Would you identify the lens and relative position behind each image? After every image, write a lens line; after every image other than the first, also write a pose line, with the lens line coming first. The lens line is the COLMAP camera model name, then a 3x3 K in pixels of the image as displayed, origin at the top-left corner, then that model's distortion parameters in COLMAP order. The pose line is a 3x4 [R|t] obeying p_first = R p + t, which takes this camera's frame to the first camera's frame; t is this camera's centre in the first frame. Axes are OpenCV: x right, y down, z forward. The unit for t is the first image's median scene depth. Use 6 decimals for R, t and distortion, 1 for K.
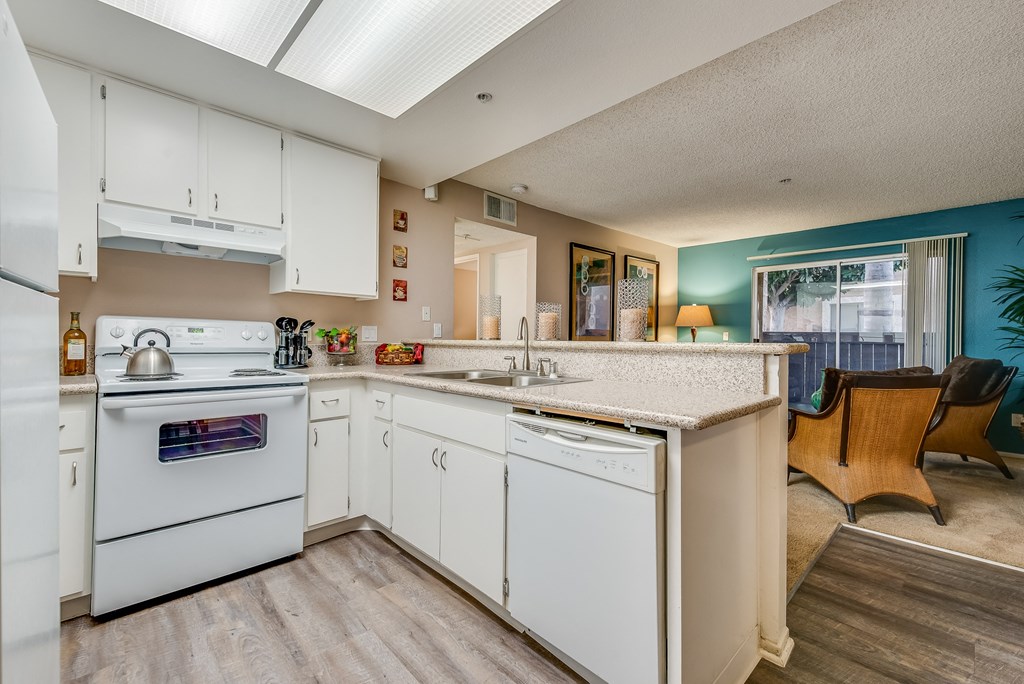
lens RADIAL K [[443.9, 0, 522.9], [0, 443.9, 336.6], [0, 0, 1]] dist [0.034339, -0.010957]
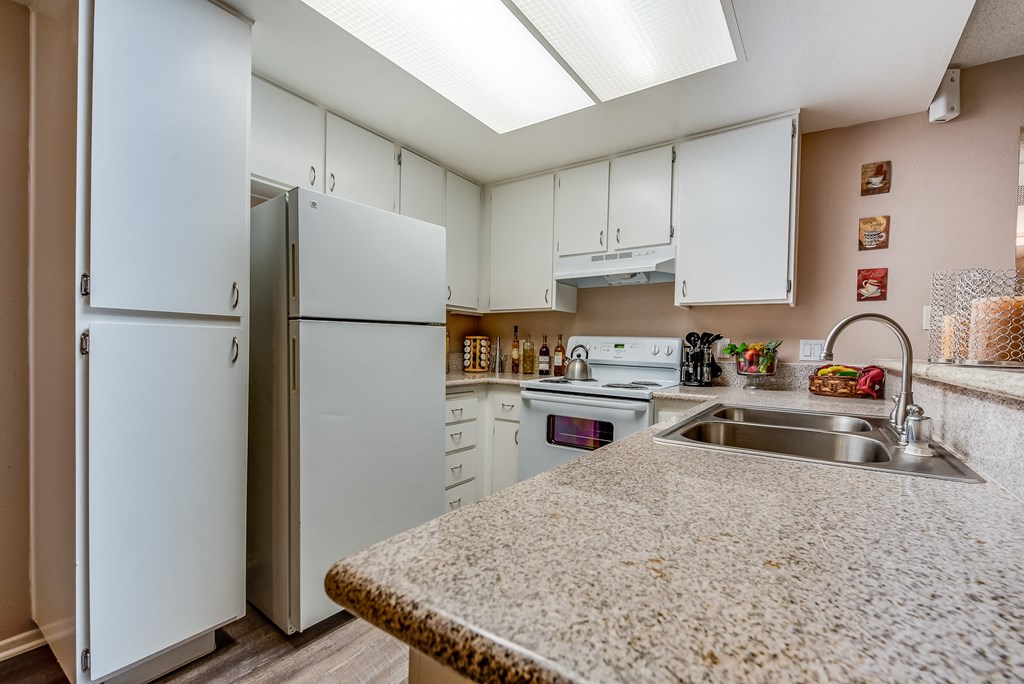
lens RADIAL K [[440.7, 0, 518.9], [0, 440.7, 351.1], [0, 0, 1]] dist [0.018964, -0.010859]
pose [[0.194621, 0.005893, -0.980861, 0.382838], [-0.015011, 0.999883, 0.003028, -0.000041], [0.980764, 0.014134, 0.194686, 0.526832]]
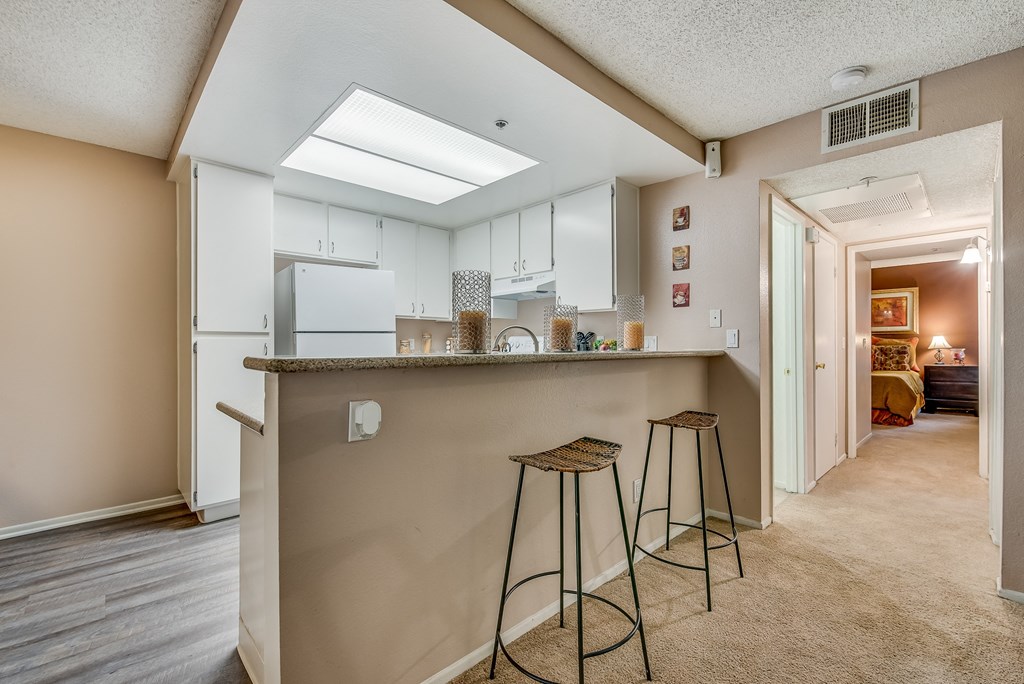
lens RADIAL K [[434.3, 0, 512.0], [0, 434.3, 342.0], [0, 0, 1]] dist [-0.000605, -0.000137]
pose [[-0.019904, -0.012463, -0.999724, 0.881753], [0.003082, 0.999917, -0.012527, 0.001208], [0.999797, -0.003330, -0.019864, 0.976304]]
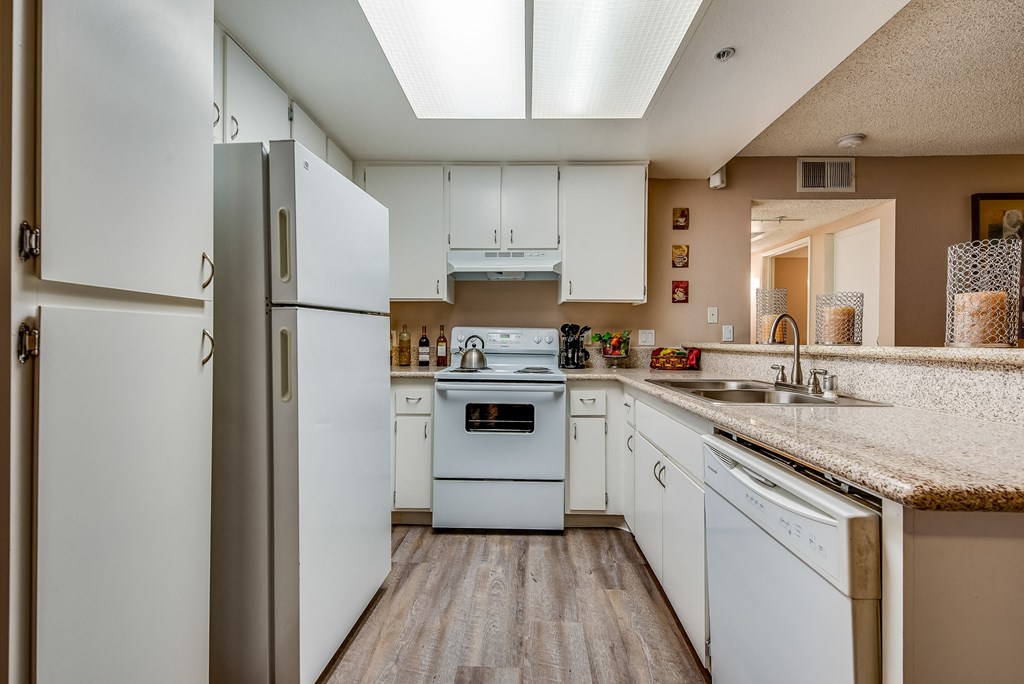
lens RADIAL K [[439.6, 0, 513.4], [0, 439.6, 337.8], [0, 0, 1]] dist [0.019196, -0.000233]
pose [[0.695735, -0.007535, -0.718259, 0.218310], [0.002555, 0.999965, -0.008015, 0.001440], [0.718294, 0.003741, 0.695729, 0.131153]]
